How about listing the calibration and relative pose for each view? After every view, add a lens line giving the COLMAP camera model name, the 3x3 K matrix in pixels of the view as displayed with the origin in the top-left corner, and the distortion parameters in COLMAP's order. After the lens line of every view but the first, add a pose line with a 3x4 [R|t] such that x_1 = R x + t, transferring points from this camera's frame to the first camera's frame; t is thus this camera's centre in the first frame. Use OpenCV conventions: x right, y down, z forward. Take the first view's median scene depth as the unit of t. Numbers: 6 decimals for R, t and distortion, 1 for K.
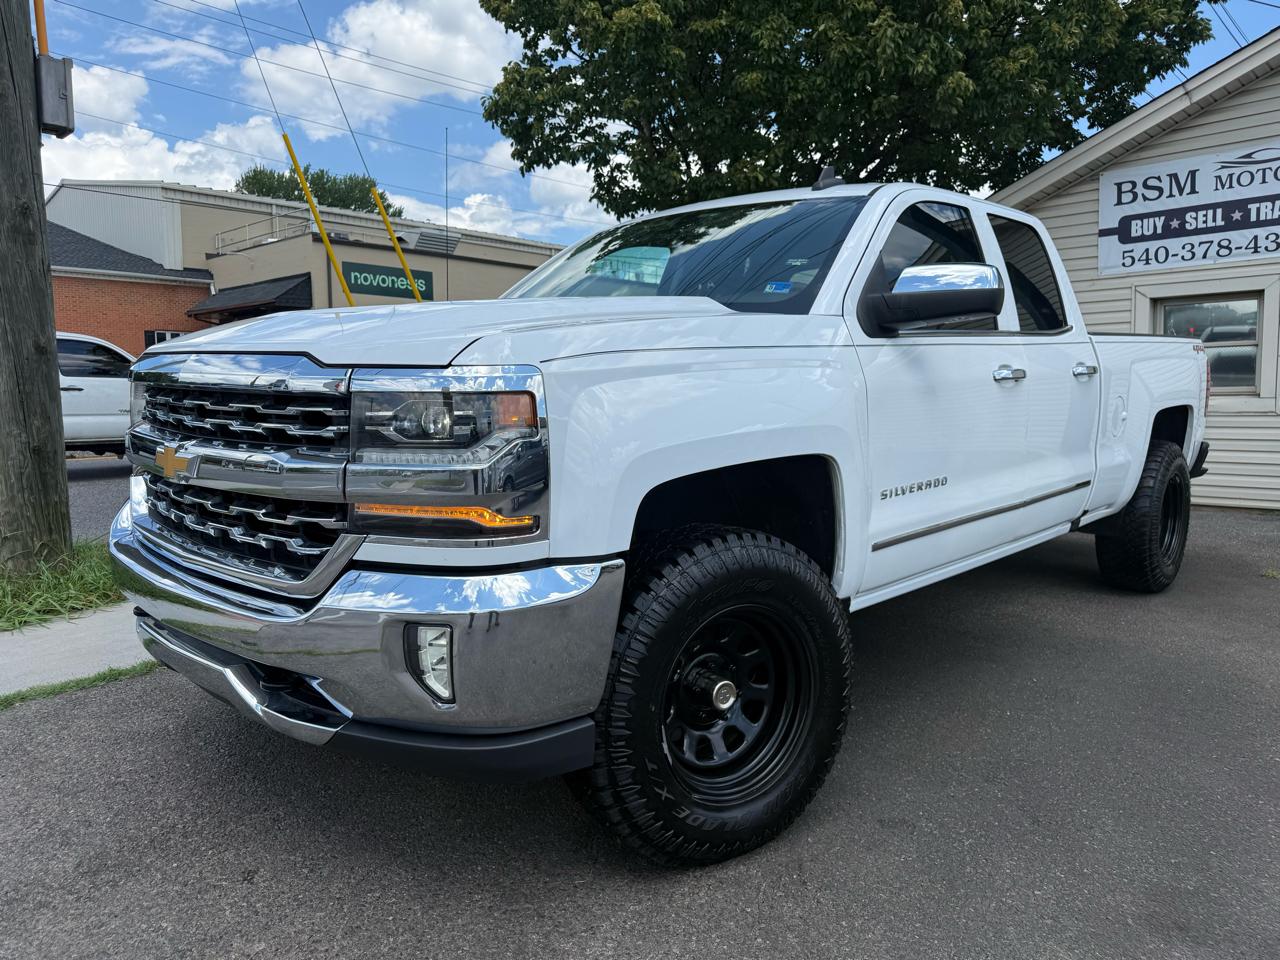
lens RADIAL K [[906.8, 0, 635.2], [0, 906.8, 462.6], [0, 0, 1]] dist [-0.003934, -0.006266]
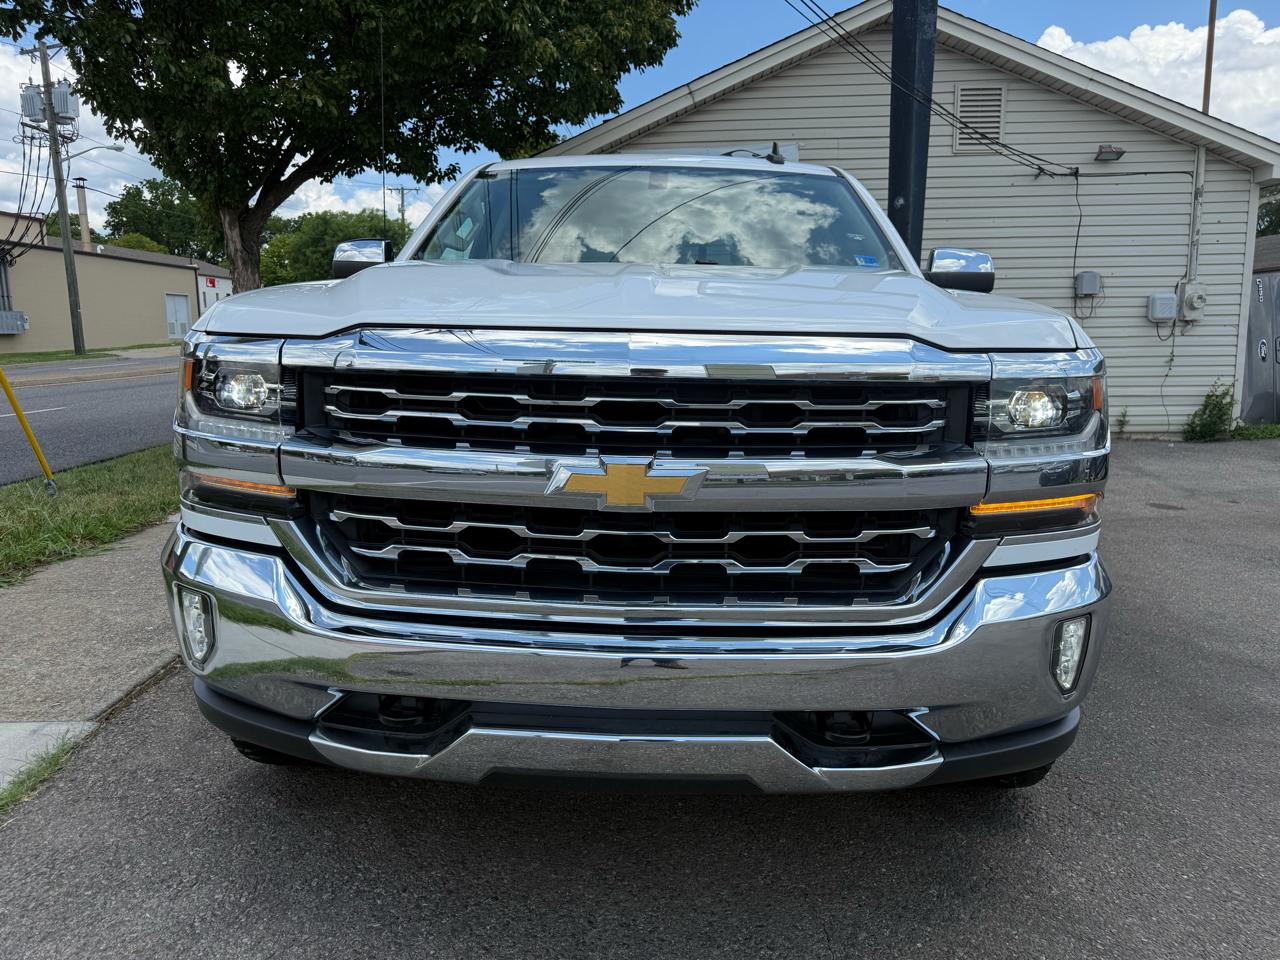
lens RADIAL K [[906.8, 0, 635.2], [0, 906.8, 462.6], [0, 0, 1]] dist [-0.003934, -0.006266]
pose [[0.739558, -0.094435, 0.666435, -0.278873], [0.051874, 0.995161, 0.083450, -0.021924], [-0.671091, -0.027146, 0.740878, 0.134015]]
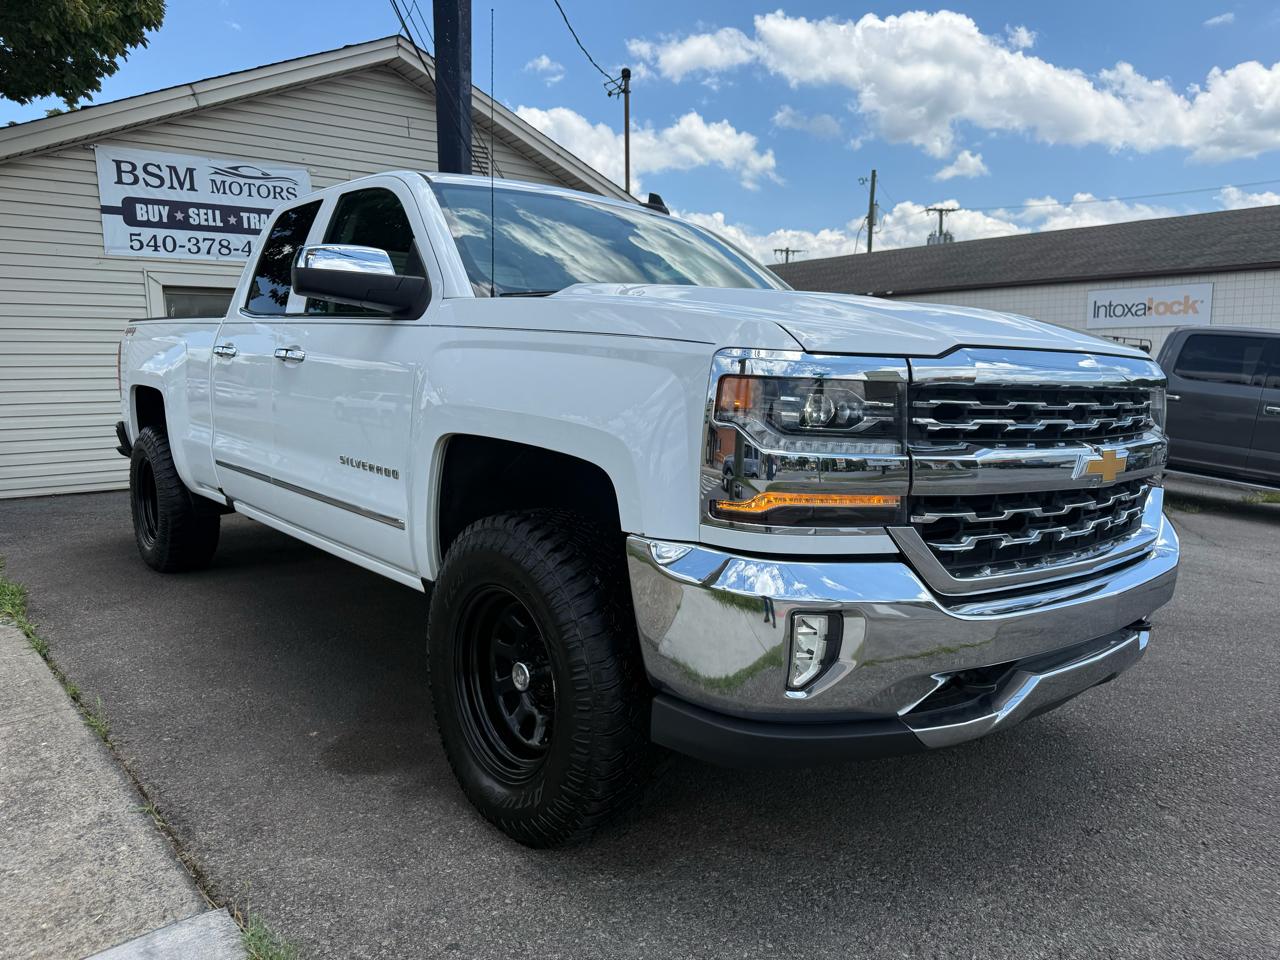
lens RADIAL K [[907.6, 0, 640.0], [0, 907.6, 480.0], [0, 0, 1]] dist [0.000812, 0.001958]
pose [[0.103559, -0.118106, 0.987586, -0.417876], [0.077022, 0.990895, 0.110425, -0.035707], [-0.991637, 0.064630, 0.111713, 0.369068]]
